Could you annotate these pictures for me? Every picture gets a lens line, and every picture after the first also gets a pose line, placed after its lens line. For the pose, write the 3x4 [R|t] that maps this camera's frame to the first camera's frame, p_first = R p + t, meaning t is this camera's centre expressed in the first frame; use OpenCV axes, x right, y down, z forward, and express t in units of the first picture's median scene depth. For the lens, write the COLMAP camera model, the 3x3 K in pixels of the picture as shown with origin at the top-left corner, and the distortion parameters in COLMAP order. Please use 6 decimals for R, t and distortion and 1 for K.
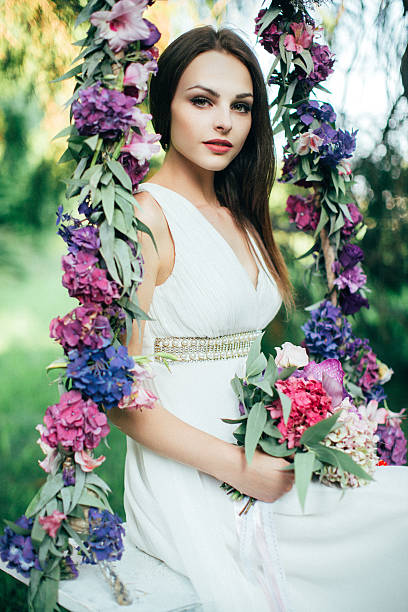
lens RADIAL K [[864.8, 0, 206.1], [0, 864.8, 304.8], [0, 0, 1]] dist [-0.163660, 0.000000]
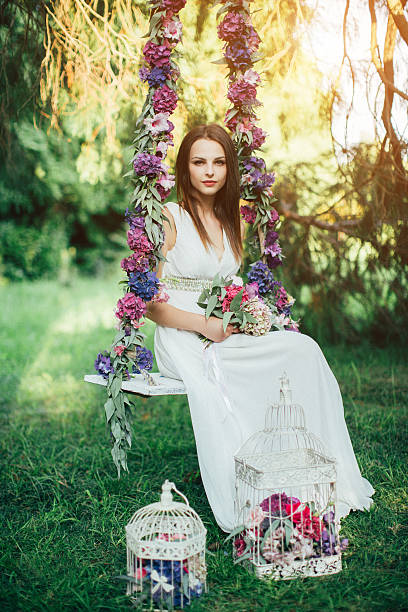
lens RADIAL K [[745.4, 0, 201.5], [0, 745.4, 304.8], [0, 0, 1]] dist [-0.147221, 0.000000]
pose [[0.999353, 0.027135, -0.023603, 0.068263], [-0.026935, 0.999599, 0.008756, 0.108021], [0.023831, -0.008115, 0.999683, -0.862965]]
